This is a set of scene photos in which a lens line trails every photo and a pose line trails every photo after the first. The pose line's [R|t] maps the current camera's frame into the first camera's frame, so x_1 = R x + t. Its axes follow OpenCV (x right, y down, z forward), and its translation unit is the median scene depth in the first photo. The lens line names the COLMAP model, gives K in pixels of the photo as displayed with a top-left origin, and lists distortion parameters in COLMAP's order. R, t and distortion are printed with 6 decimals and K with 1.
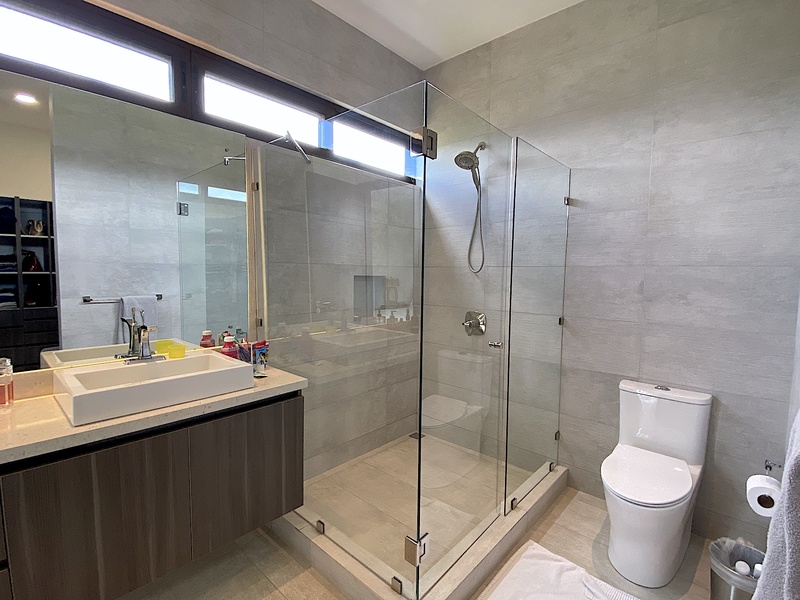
lens RADIAL K [[378.4, 0, 399.1], [0, 378.4, 297.9], [0, 0, 1]] dist [0.000523, -0.000879]
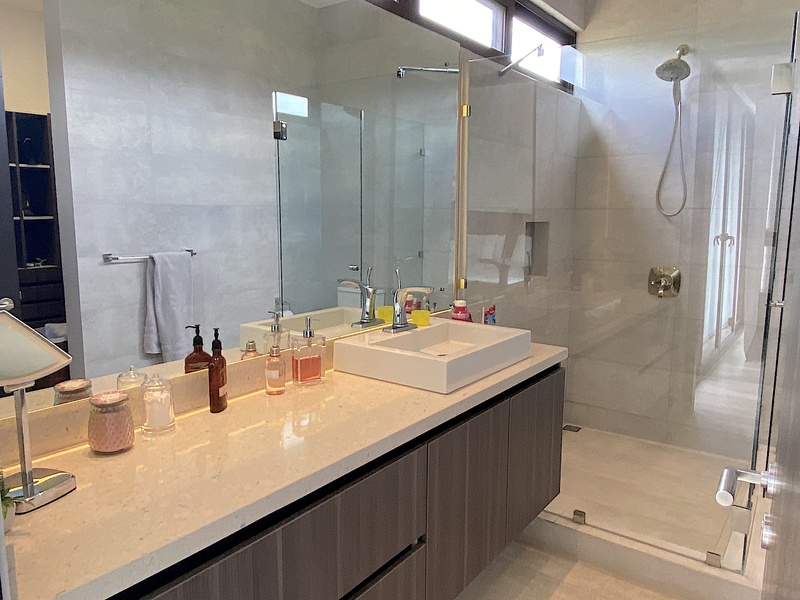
lens RADIAL K [[591.9, 0, 400.7], [0, 591.9, 299.6], [0, 0, 1]] dist [-0.007934, -0.004469]
pose [[0.994147, -0.021042, 0.105965, -0.412487], [0.012720, 0.996824, 0.078614, 0.001492], [-0.107283, -0.076806, 0.991257, -0.136441]]
